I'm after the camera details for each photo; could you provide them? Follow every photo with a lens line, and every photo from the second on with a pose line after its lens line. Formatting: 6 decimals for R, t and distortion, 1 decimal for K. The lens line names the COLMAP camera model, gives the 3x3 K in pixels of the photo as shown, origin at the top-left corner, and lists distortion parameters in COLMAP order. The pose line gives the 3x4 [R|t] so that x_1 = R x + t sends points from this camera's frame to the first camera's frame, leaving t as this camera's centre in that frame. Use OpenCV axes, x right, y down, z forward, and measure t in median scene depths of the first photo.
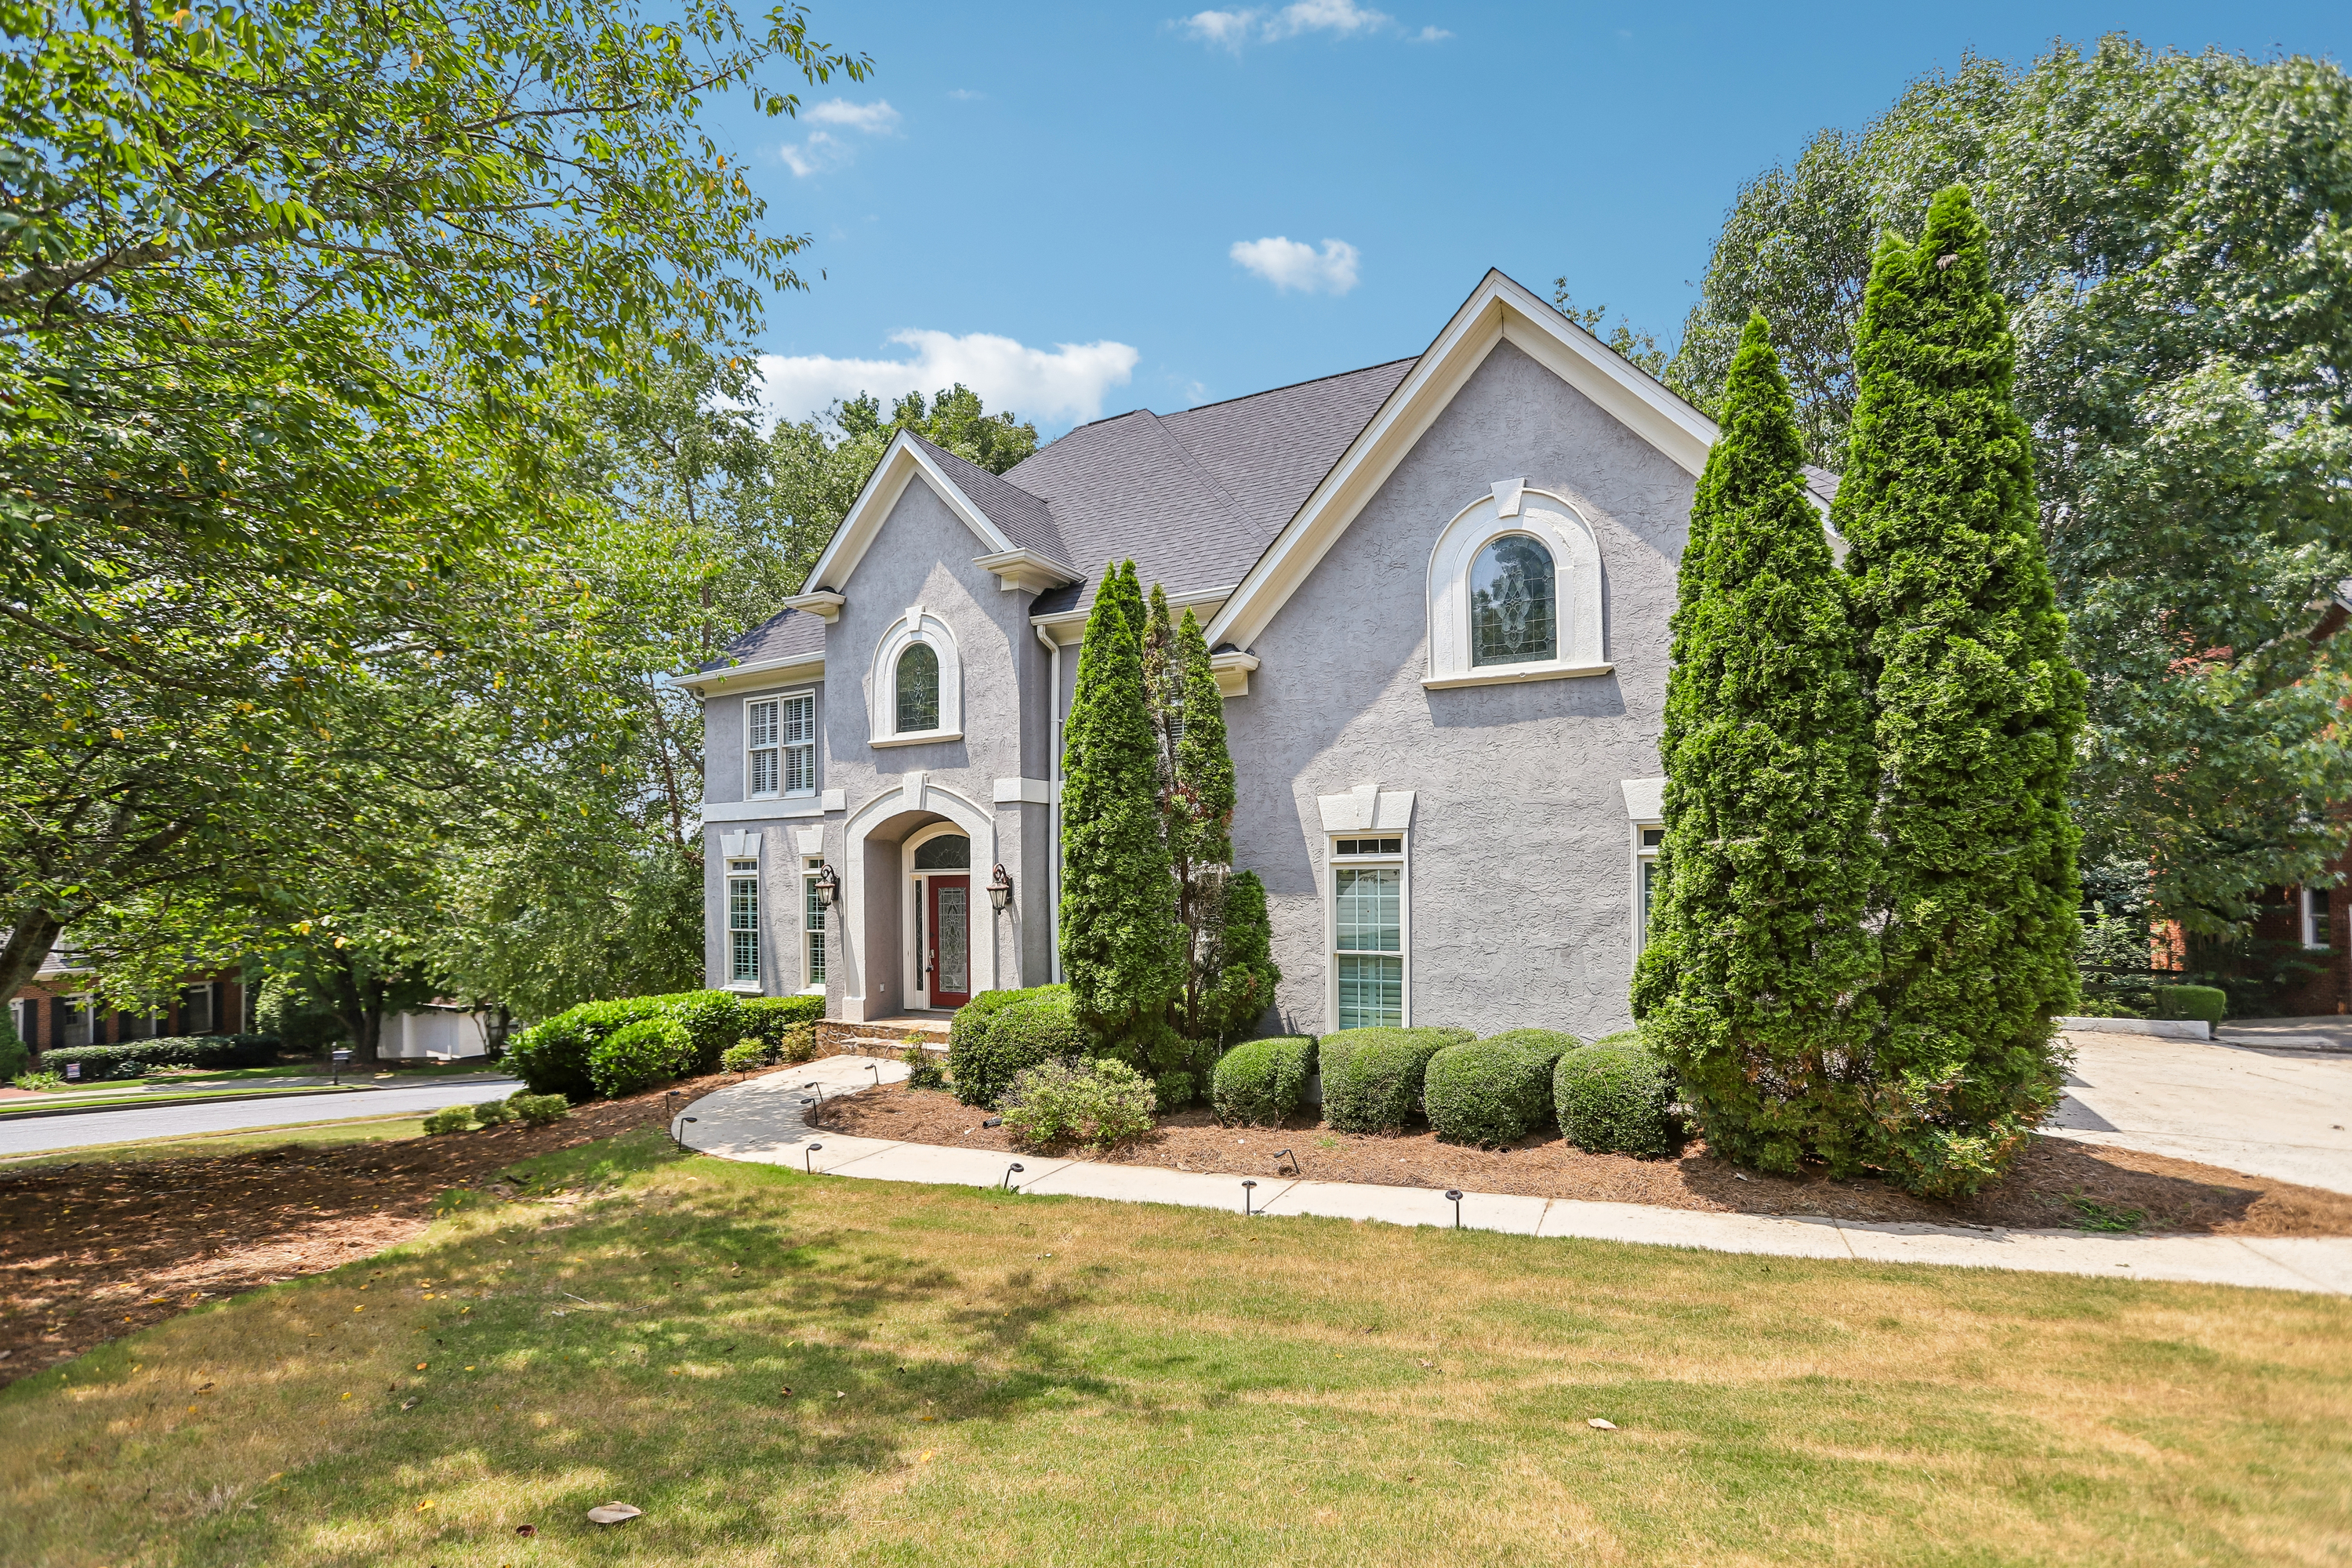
lens RADIAL K [[1098.7, 0, 1182.8], [0, 1098.7, 782.5], [0, 0, 1]] dist [-0.030091, 0.001273]
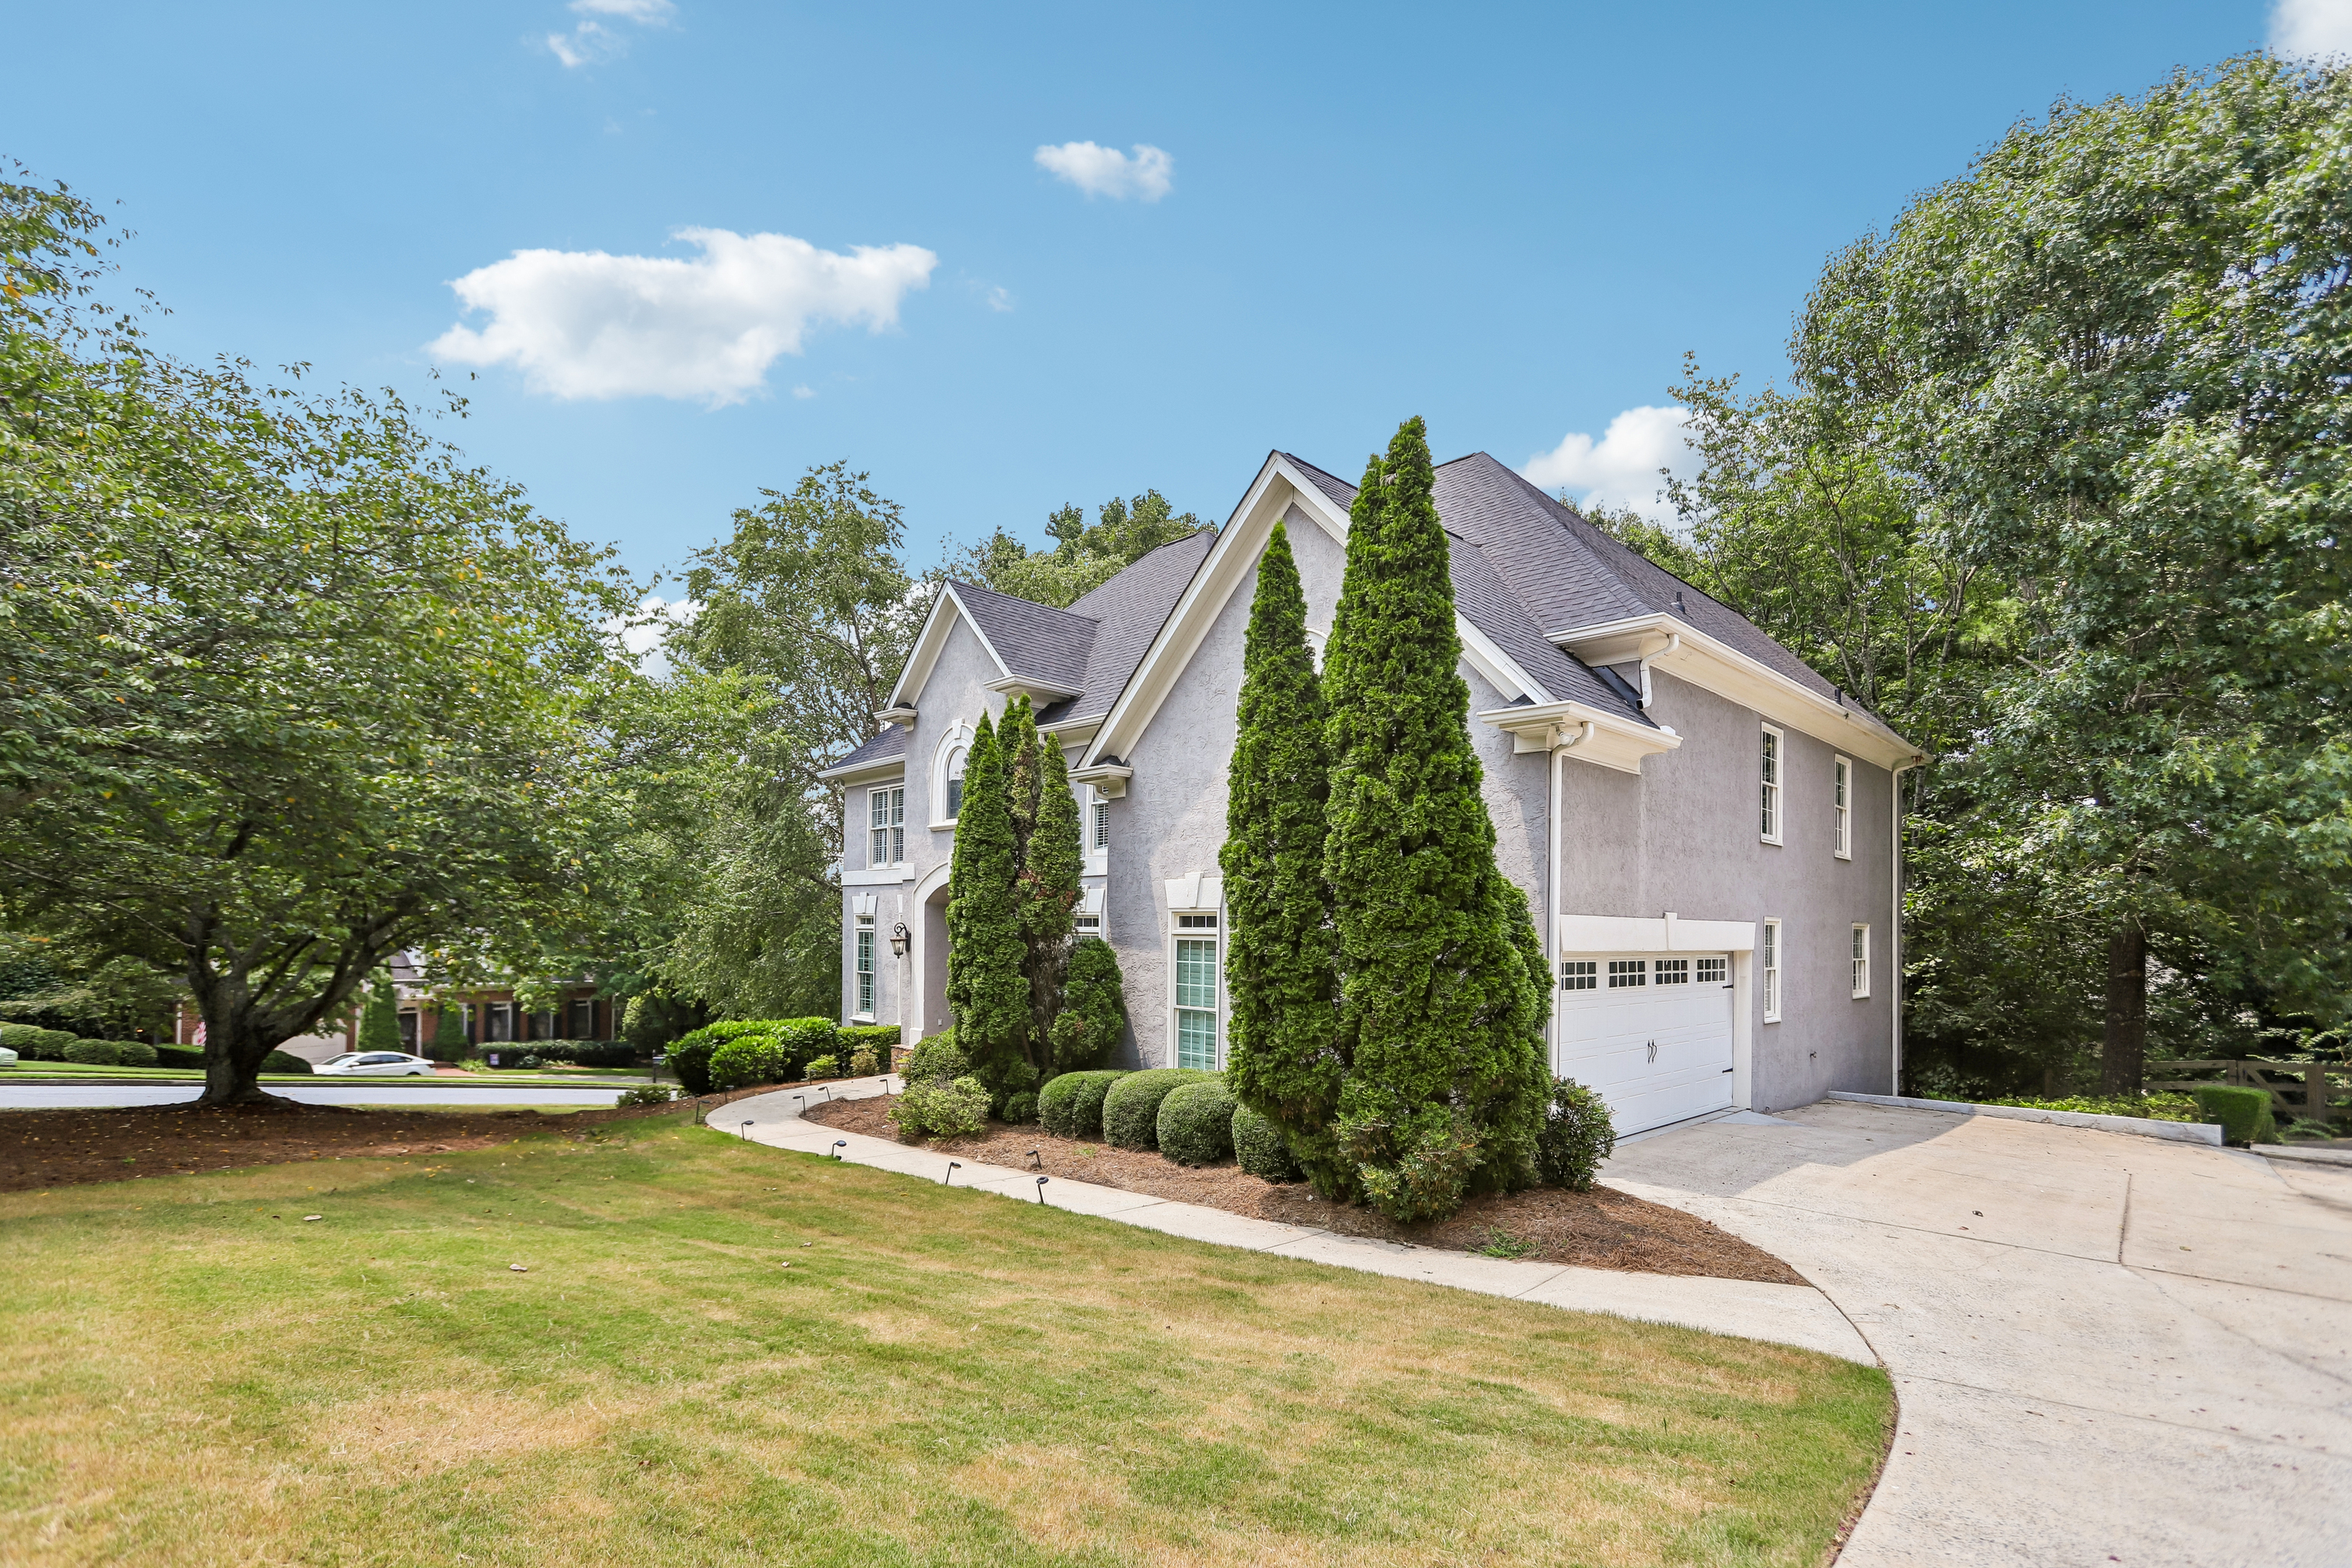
lens RADIAL K [[1098.7, 0, 1166.6], [0, 1098.7, 804.0], [0, 0, 1]] dist [-0.030091, 0.001273]
pose [[0.954327, -0.006506, -0.298694, 0.534540], [-0.002631, 0.999541, -0.030178, -0.037390], [0.298754, 0.029585, 0.953872, -0.191268]]
